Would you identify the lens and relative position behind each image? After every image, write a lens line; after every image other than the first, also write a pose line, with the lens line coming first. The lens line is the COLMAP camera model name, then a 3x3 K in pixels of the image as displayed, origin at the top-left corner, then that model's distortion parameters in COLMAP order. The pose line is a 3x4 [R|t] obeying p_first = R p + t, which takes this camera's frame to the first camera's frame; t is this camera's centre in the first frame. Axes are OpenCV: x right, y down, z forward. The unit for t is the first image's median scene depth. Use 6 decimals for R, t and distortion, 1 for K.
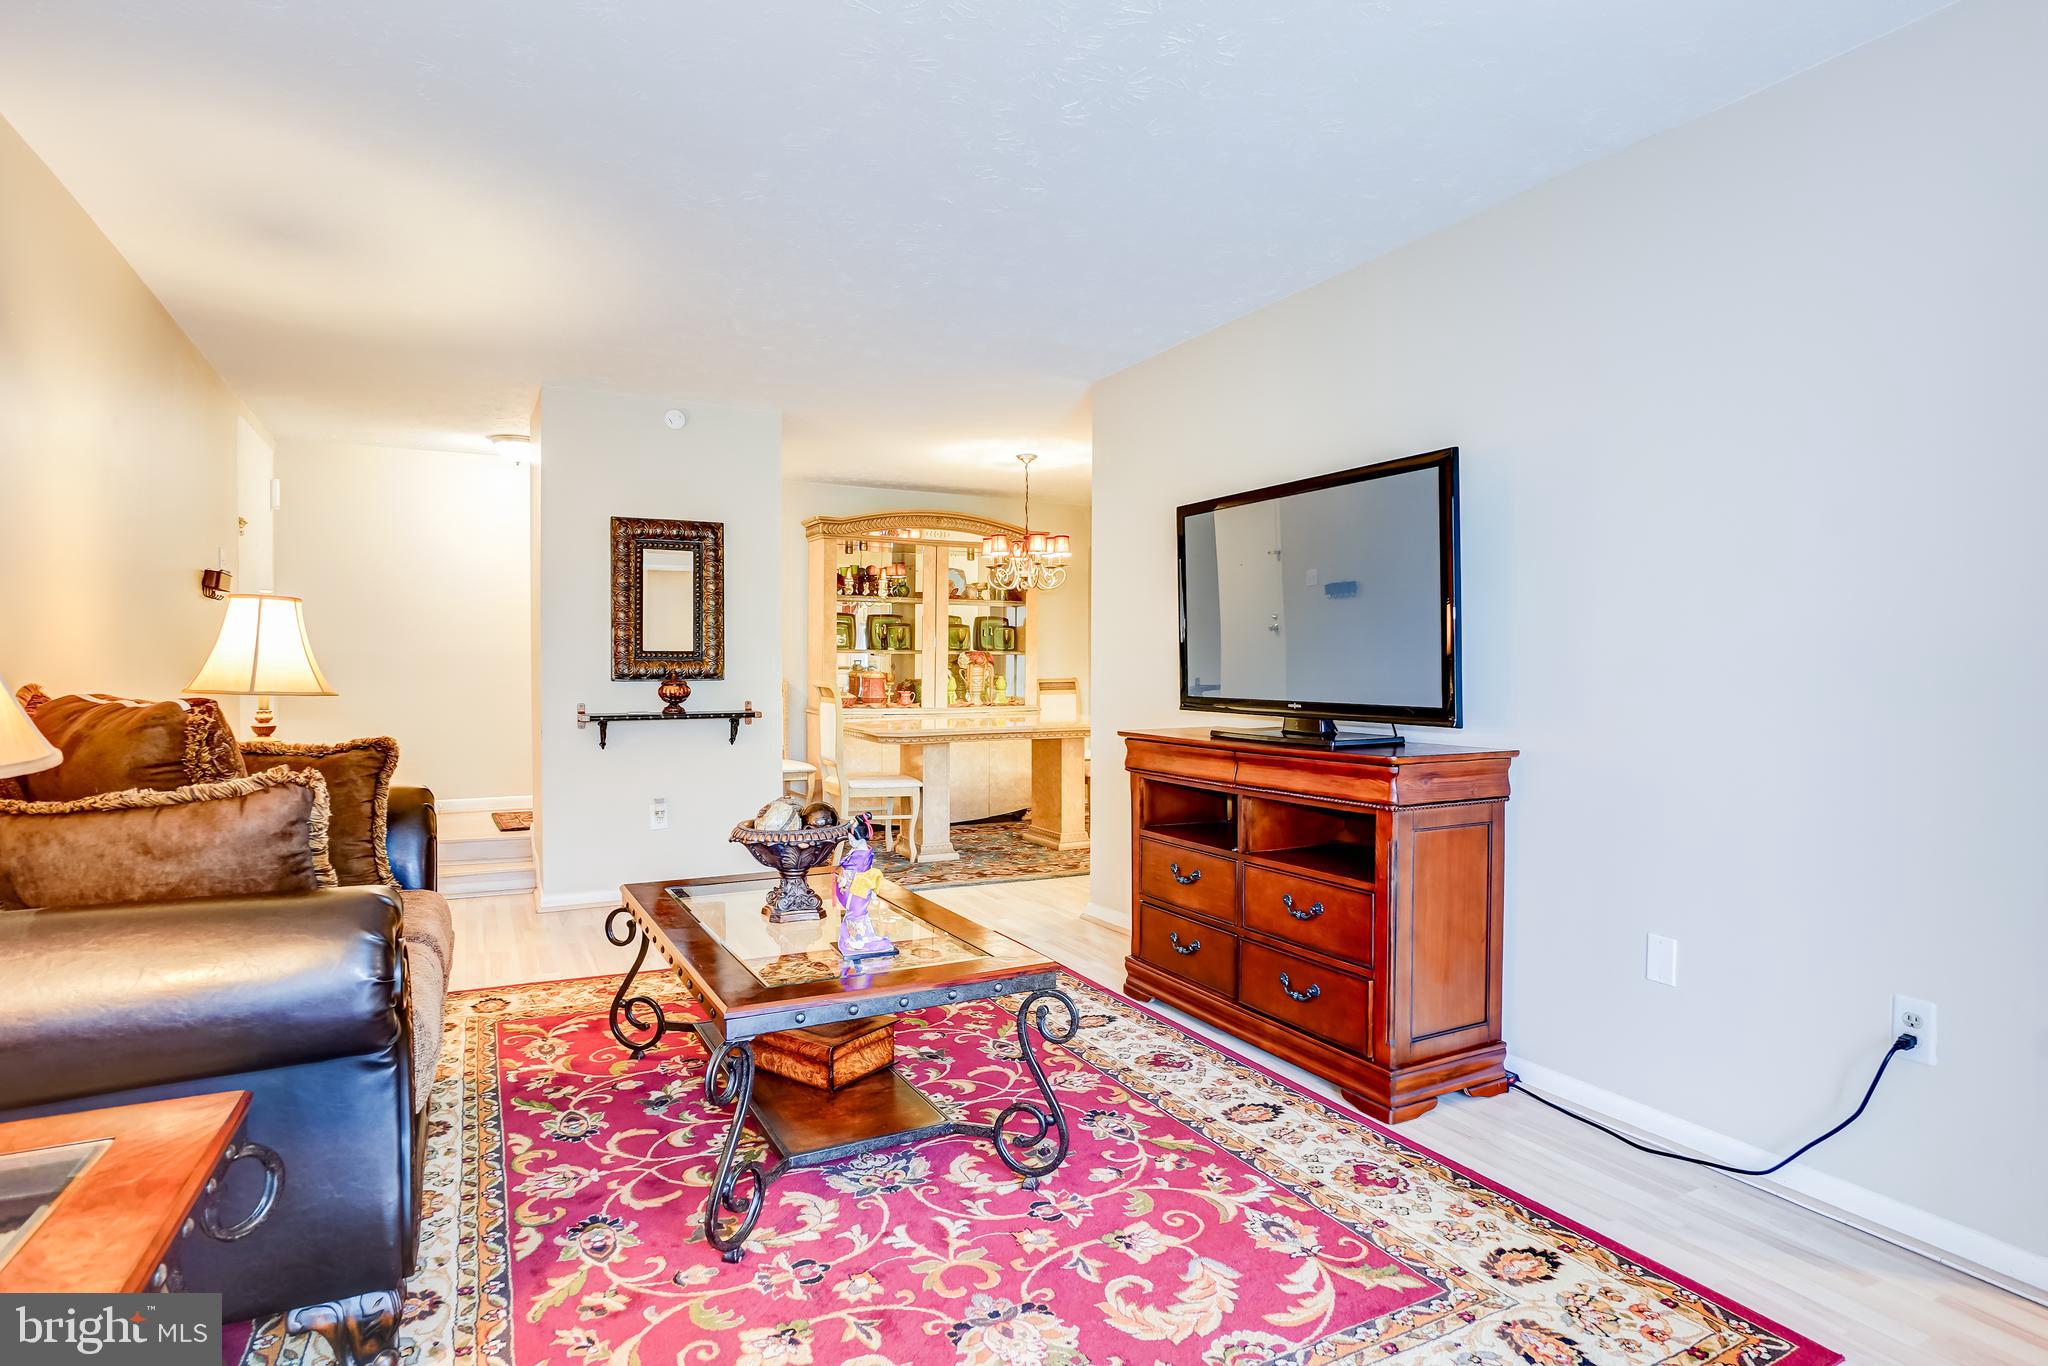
lens RADIAL K [[1039.1, 0, 993.4], [0, 1039.1, 677.9], [0, 0, 1]] dist [-0.043845, 0.000077]
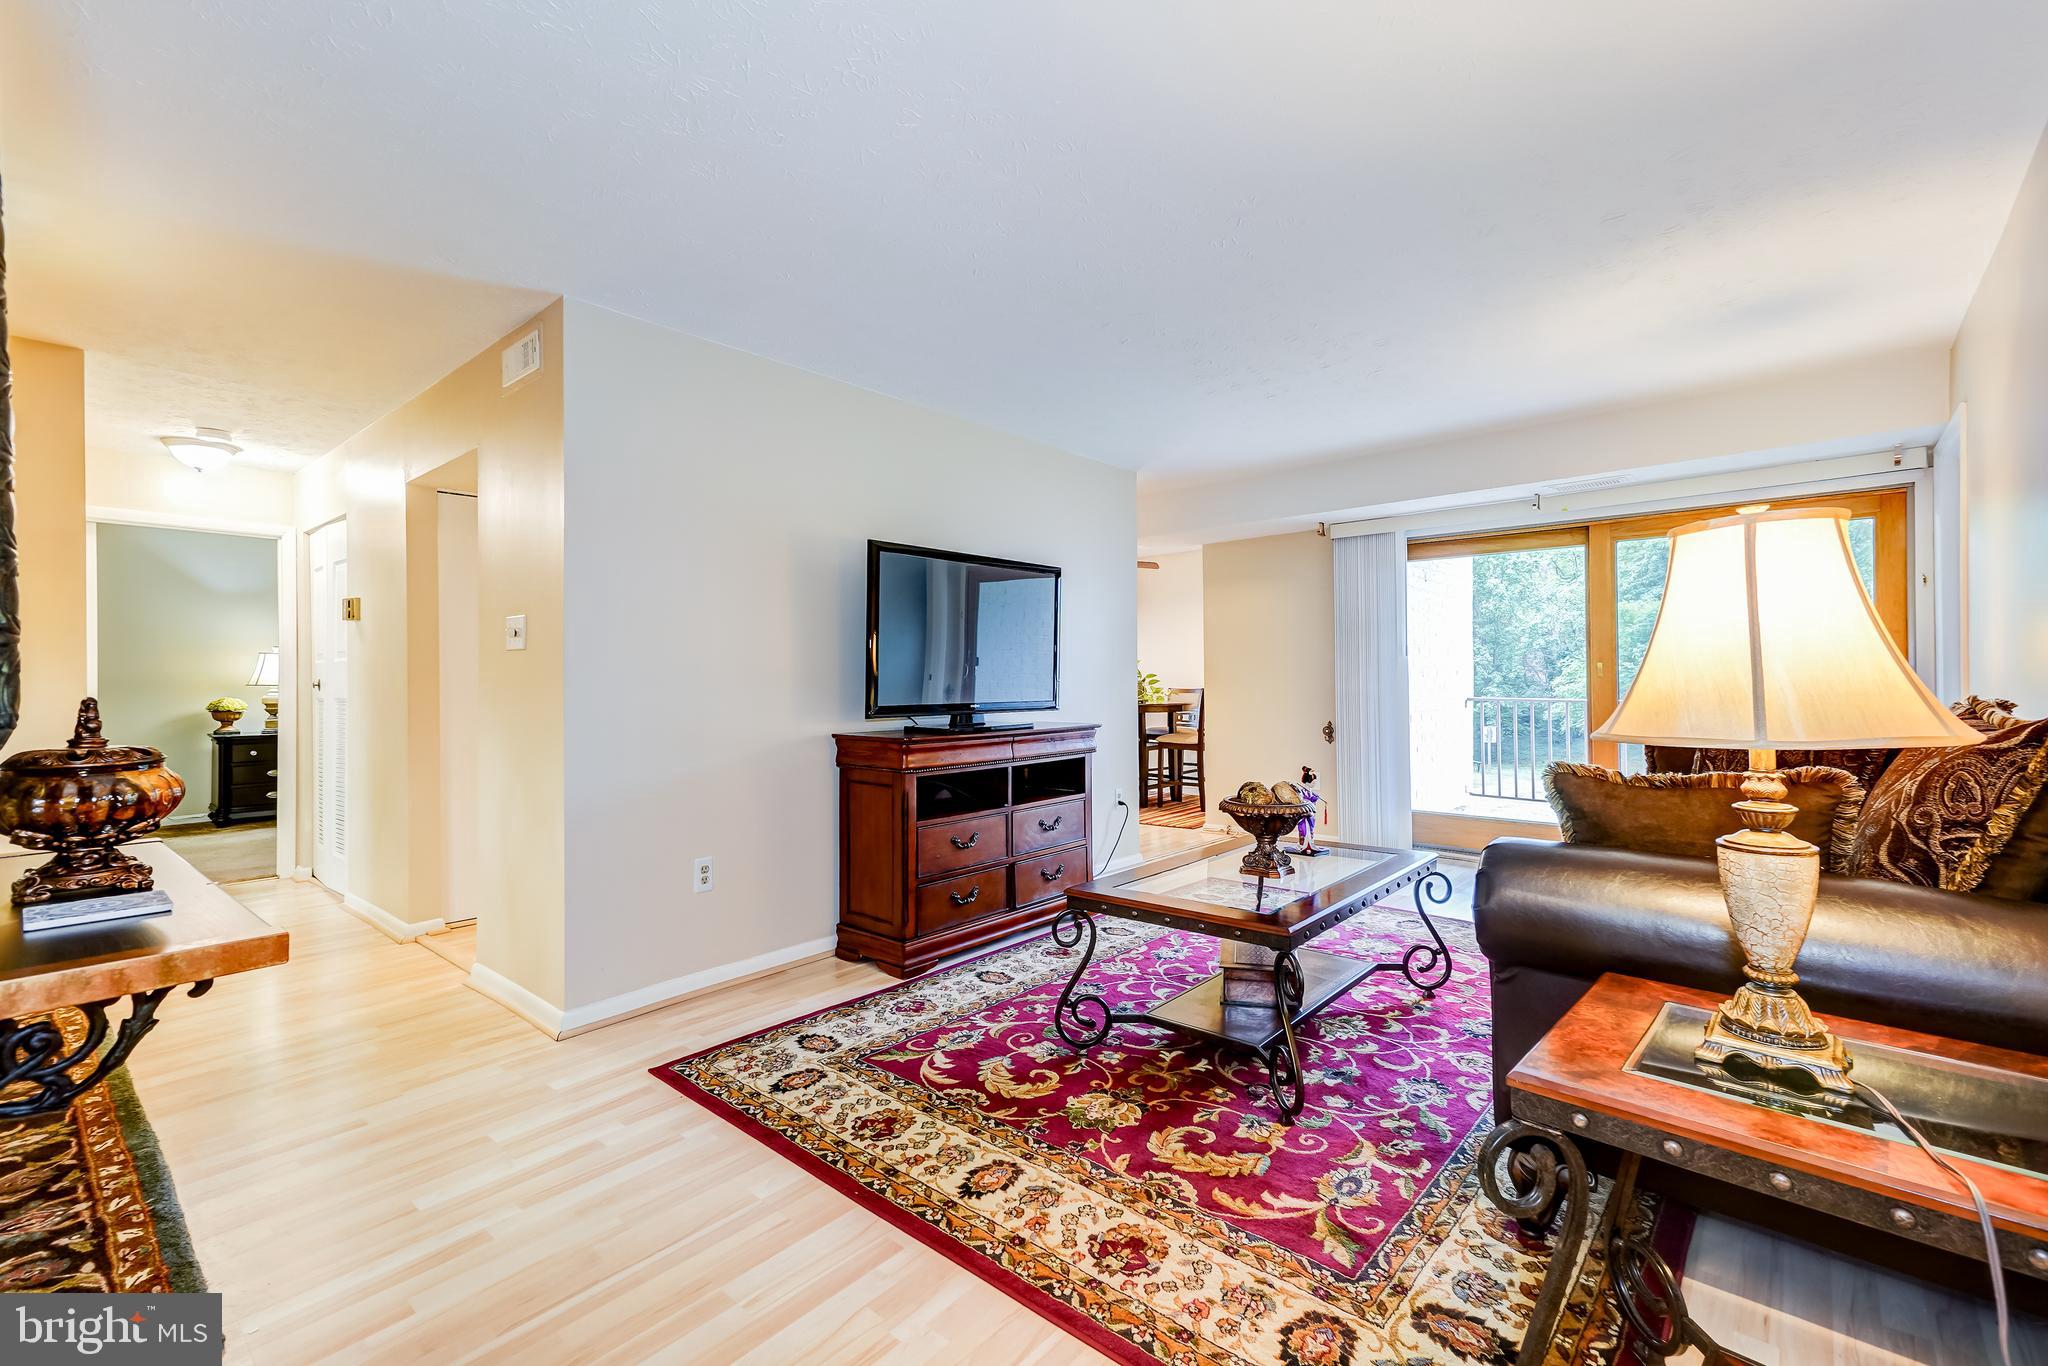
lens RADIAL K [[914.8, 0, 1046.3], [0, 914.8, 678.9], [0, 0, 1]] dist [-0.018907, 0.006203]
pose [[-0.388013, 0.004262, 0.921644, -0.813733], [0.024419, 0.999686, 0.005657, -0.010846], [-0.921331, 0.024701, -0.387995, 1.229638]]
